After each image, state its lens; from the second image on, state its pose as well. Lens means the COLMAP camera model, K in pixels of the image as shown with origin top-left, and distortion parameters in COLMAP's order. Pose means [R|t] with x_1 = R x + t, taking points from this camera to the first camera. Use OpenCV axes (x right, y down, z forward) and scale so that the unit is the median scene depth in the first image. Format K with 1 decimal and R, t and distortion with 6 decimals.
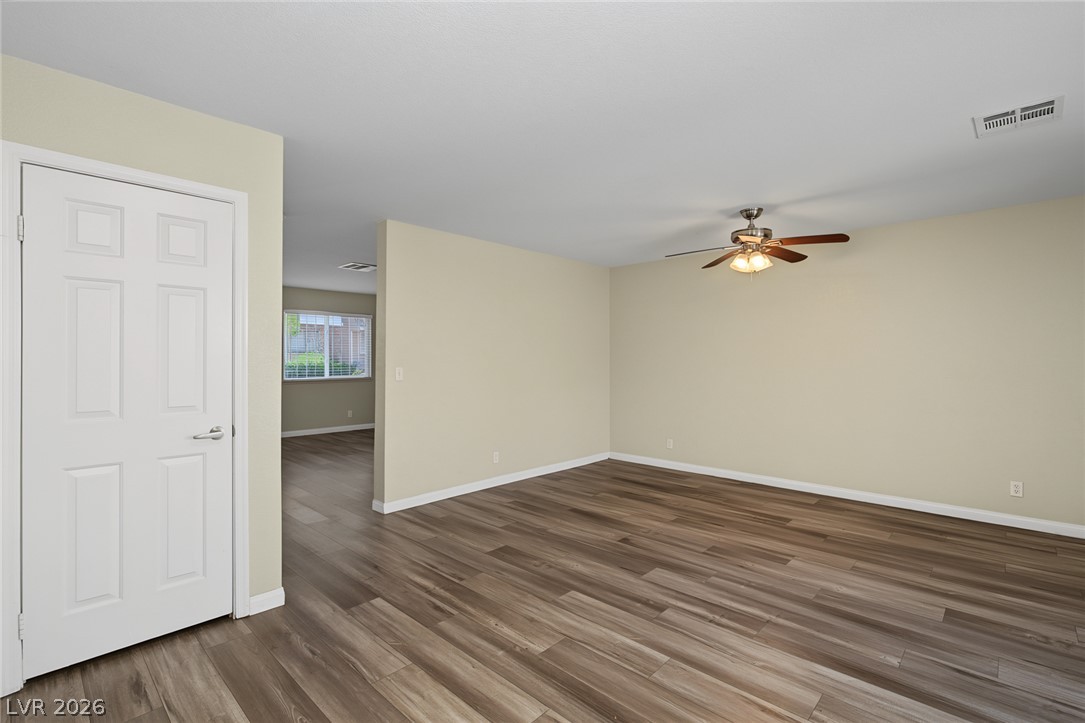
lens RADIAL K [[495.3, 0, 542.5], [0, 495.3, 361.5], [0, 0, 1]] dist [-0.001854, -0.000428]
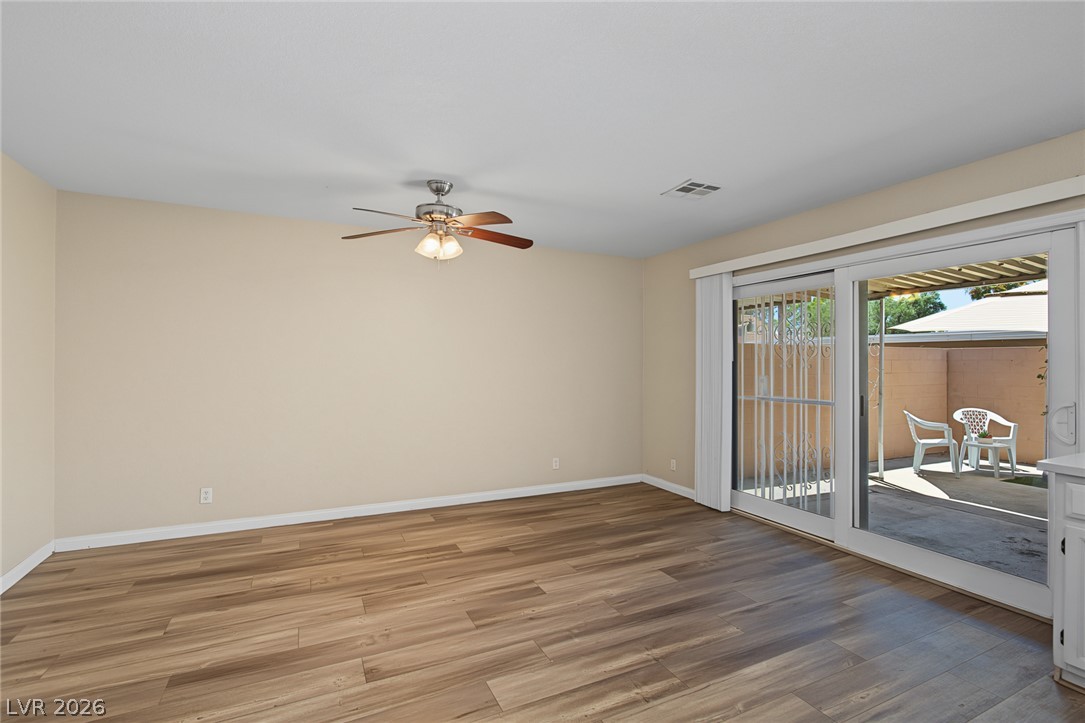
lens RADIAL K [[495.3, 0, 542.5], [0, 495.3, 361.5], [0, 0, 1]] dist [-0.001854, -0.000428]
pose [[0.350562, 0.008328, 0.936502, -0.359021], [-0.001110, 0.999963, -0.008477, -0.004044], [-0.936539, 0.001932, 0.350559, 0.691360]]
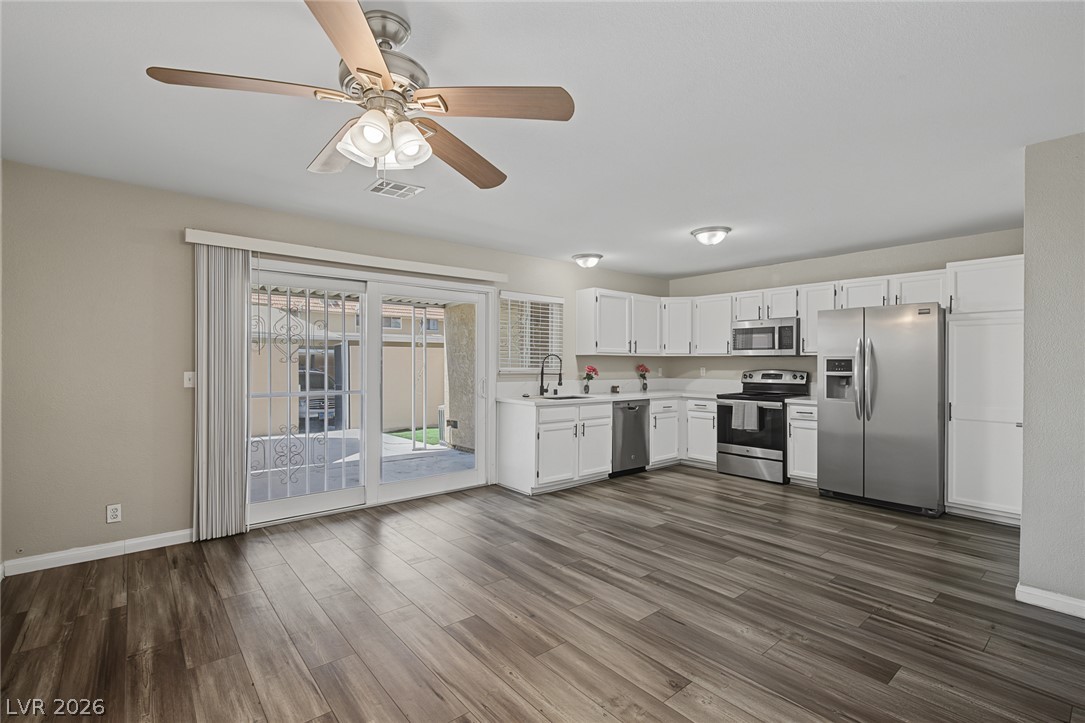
lens RADIAL K [[491.3, 0, 548.3], [0, 491.3, 363.6], [0, 0, 1]] dist [-0.000282, -0.000099]
pose [[-0.994401, -0.002587, 0.105637, 0.289955], [-0.001653, 0.999959, 0.008934, -0.008943], [-0.105656, 0.008709, -0.994365, 1.788417]]
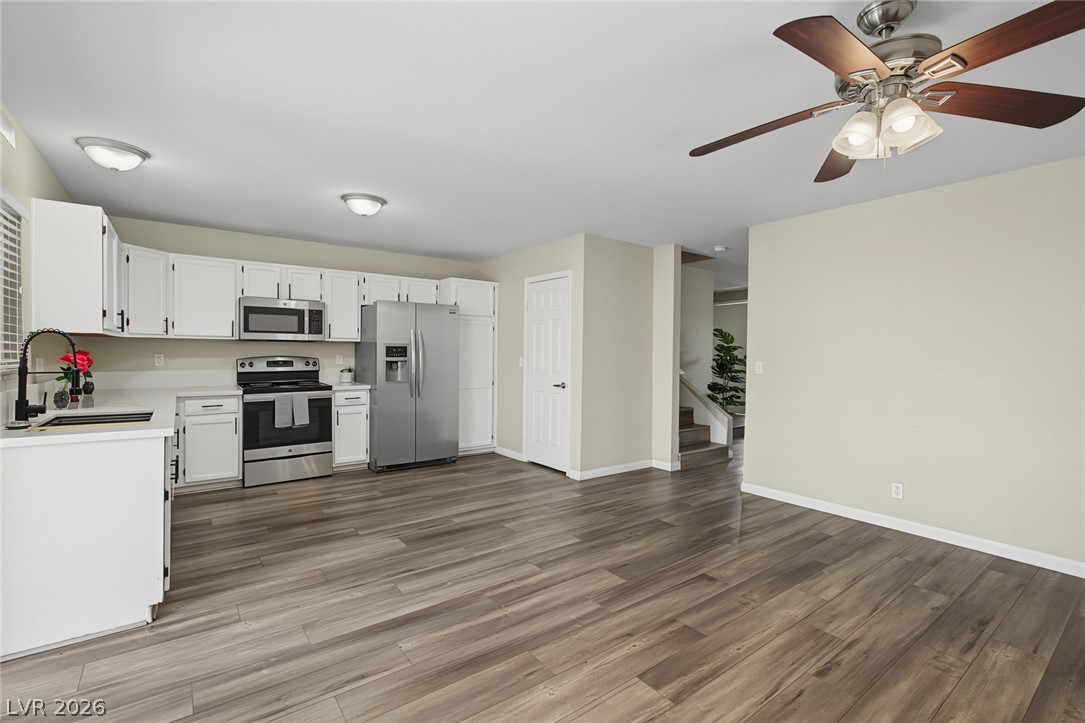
lens RADIAL K [[487.6, 0, 542.6], [0, 487.6, 356.6], [0, 0, 1]] dist [0.000585, 0.000168]
pose [[-0.165743, 0.011092, -0.986107, 1.124810], [-0.015859, 0.999777, 0.013911, -0.005767], [0.986041, 0.017944, -0.165530, 0.979670]]
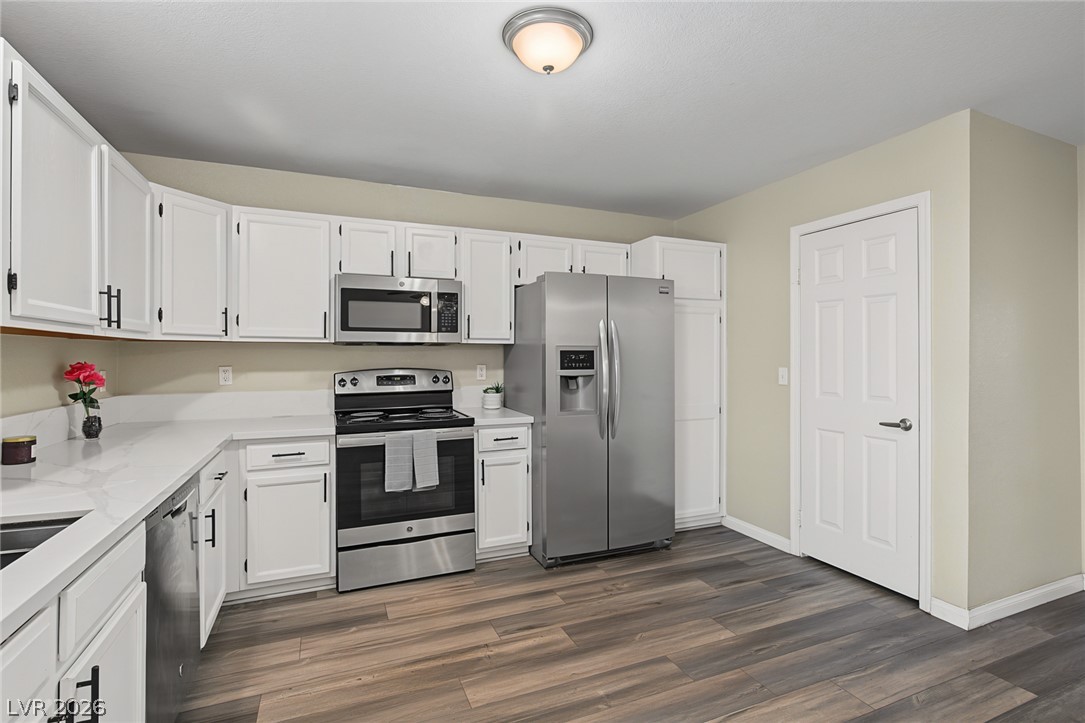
lens RADIAL K [[519.9, 0, 545.6], [0, 519.9, 354.0], [0, 0, 1]] dist [-0.004565, -0.000235]
pose [[-0.395129, -0.001474, -0.918624, 0.539673], [-0.005580, 0.999984, 0.000796, -0.003521], [0.918609, 0.005440, -0.395131, 0.563618]]
